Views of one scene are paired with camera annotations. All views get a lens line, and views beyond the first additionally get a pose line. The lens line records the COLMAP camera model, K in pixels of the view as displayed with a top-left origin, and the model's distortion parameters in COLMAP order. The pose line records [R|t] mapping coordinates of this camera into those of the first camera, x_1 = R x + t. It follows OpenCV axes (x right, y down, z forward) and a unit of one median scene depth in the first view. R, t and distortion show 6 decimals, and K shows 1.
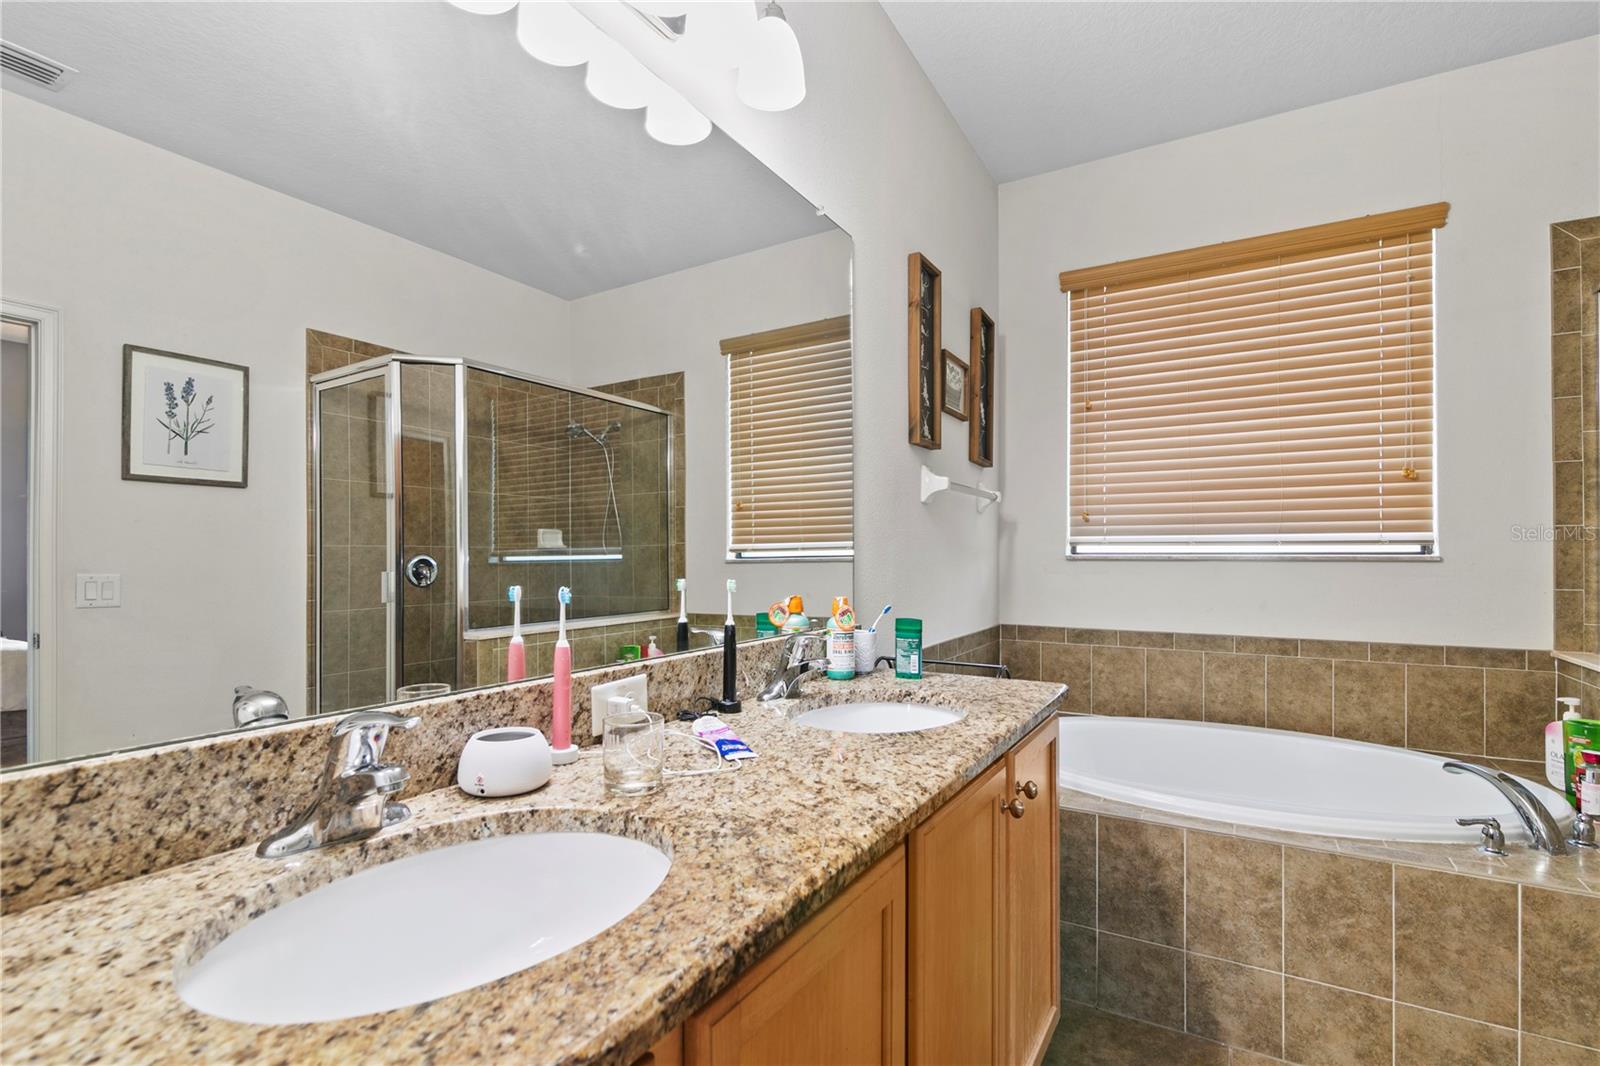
lens RADIAL K [[737.2, 0, 809.8], [0, 737.2, 550.6], [0, 0, 1]] dist [0.003574, -0.000799]
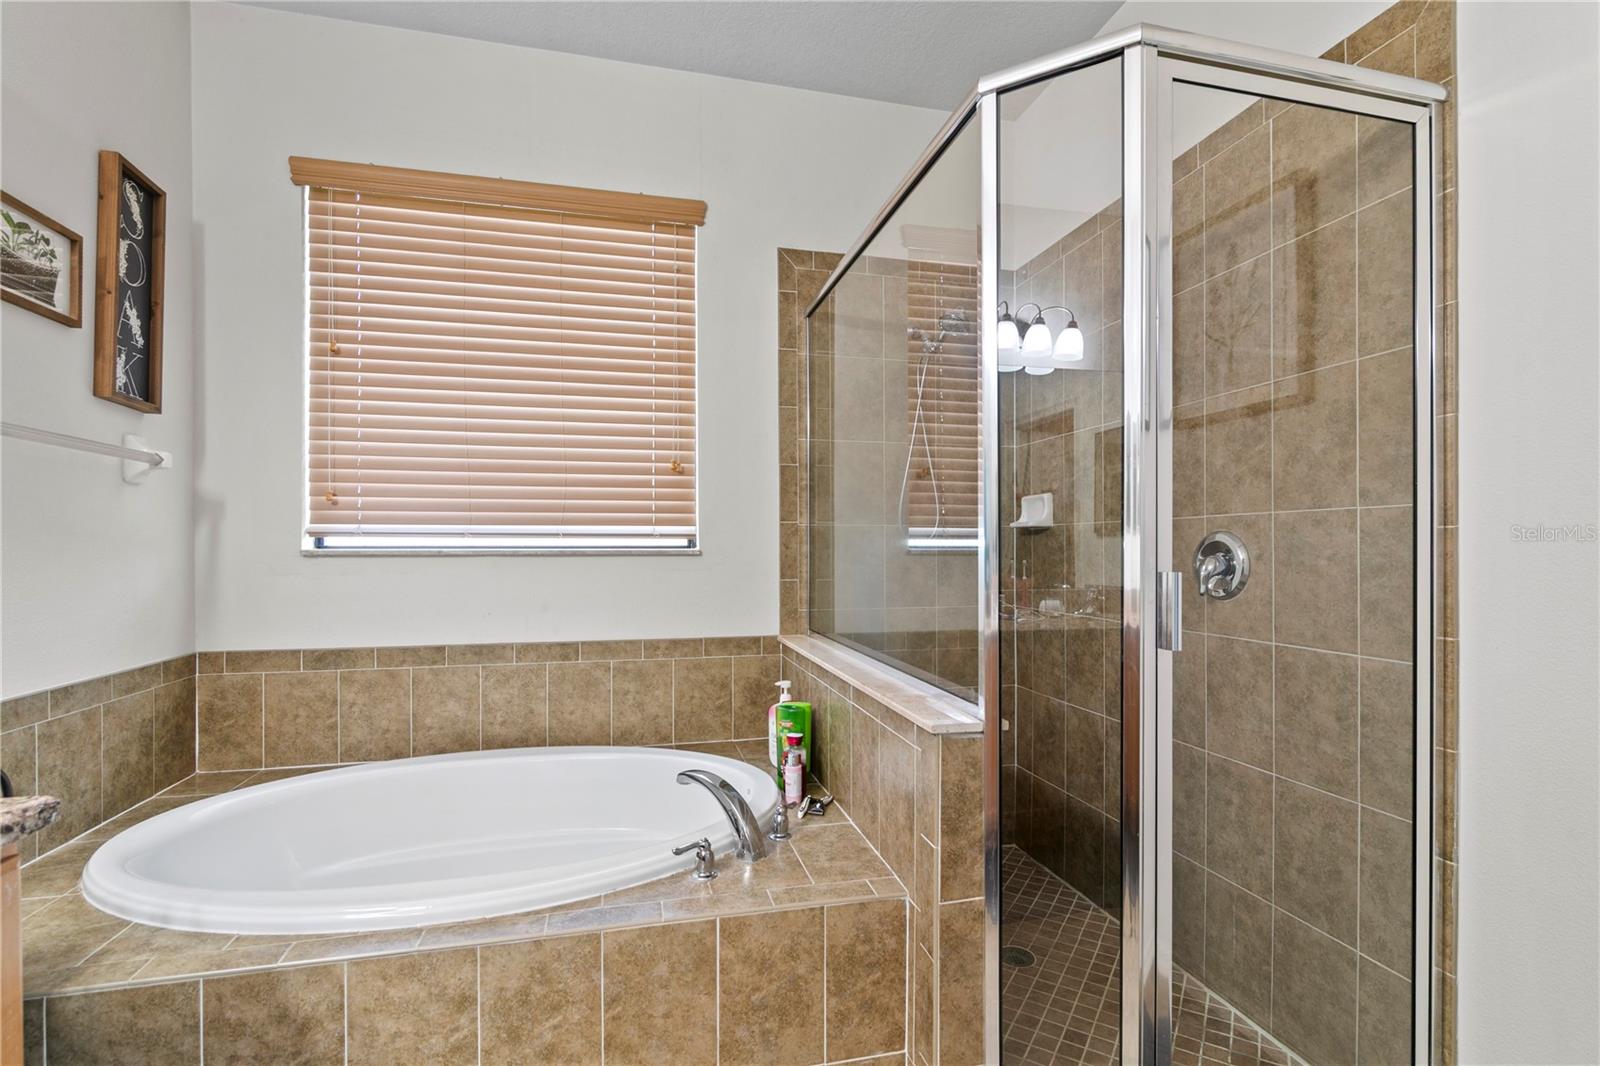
lens RADIAL K [[737.2, 0, 796.2], [0, 737.2, 543.2], [0, 0, 1]] dist [0.003574, -0.000799]
pose [[0.723321, 0.004870, 0.690495, 0.243229], [-0.002108, 0.999986, -0.004845, 0.003024], [-0.690509, 0.002049, 0.723321, 0.172074]]
